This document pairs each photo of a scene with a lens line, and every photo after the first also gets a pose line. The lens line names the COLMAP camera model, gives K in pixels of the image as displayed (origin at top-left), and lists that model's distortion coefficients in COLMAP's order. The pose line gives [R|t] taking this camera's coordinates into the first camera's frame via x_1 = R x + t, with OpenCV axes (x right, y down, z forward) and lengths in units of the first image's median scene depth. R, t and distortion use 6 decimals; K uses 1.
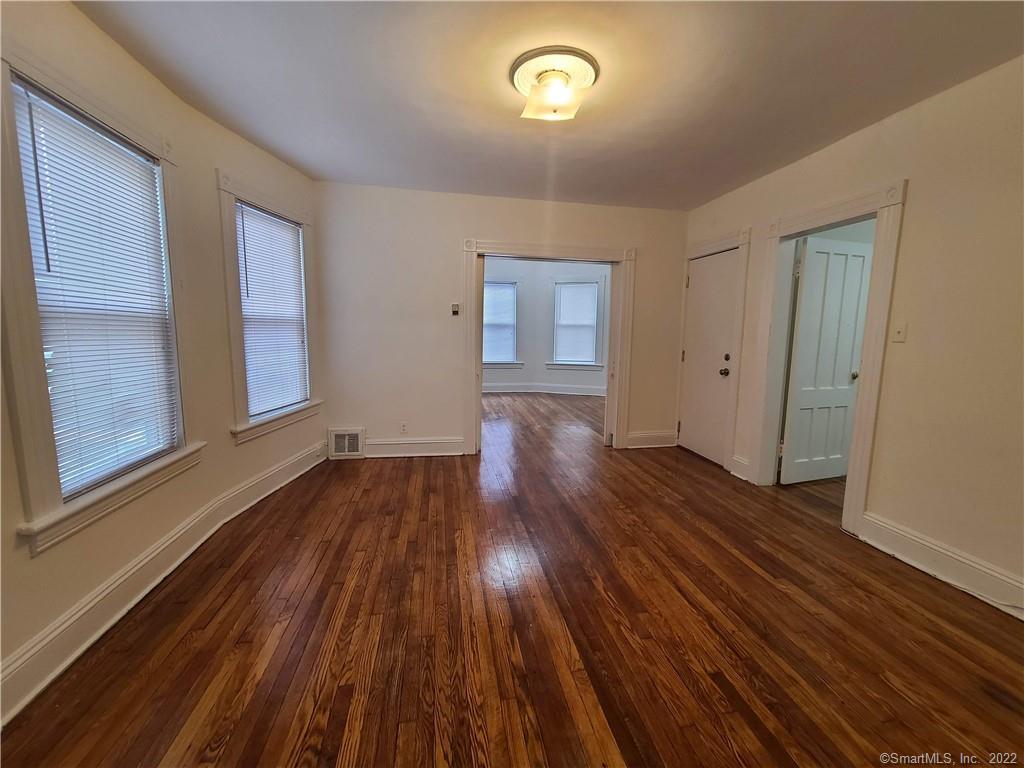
lens RADIAL K [[418.2, 0, 517.4], [0, 418.2, 381.1], [0, 0, 1]] dist [-0.000203, -0.000699]
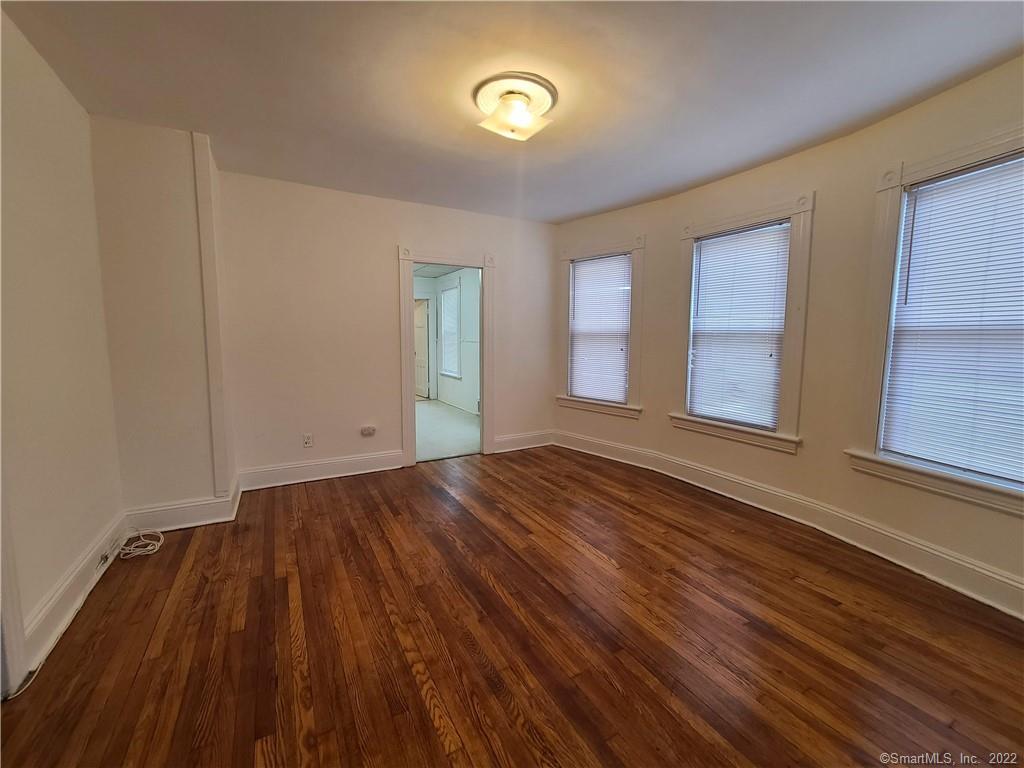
lens RADIAL K [[418.2, 0, 517.4], [0, 418.2, 381.1], [0, 0, 1]] dist [-0.000203, -0.000699]
pose [[-0.943430, 0.014268, -0.331264, 0.399178], [-0.060758, 0.974718, 0.215019, -0.229154], [0.325957, 0.222982, -0.918712, 1.908930]]
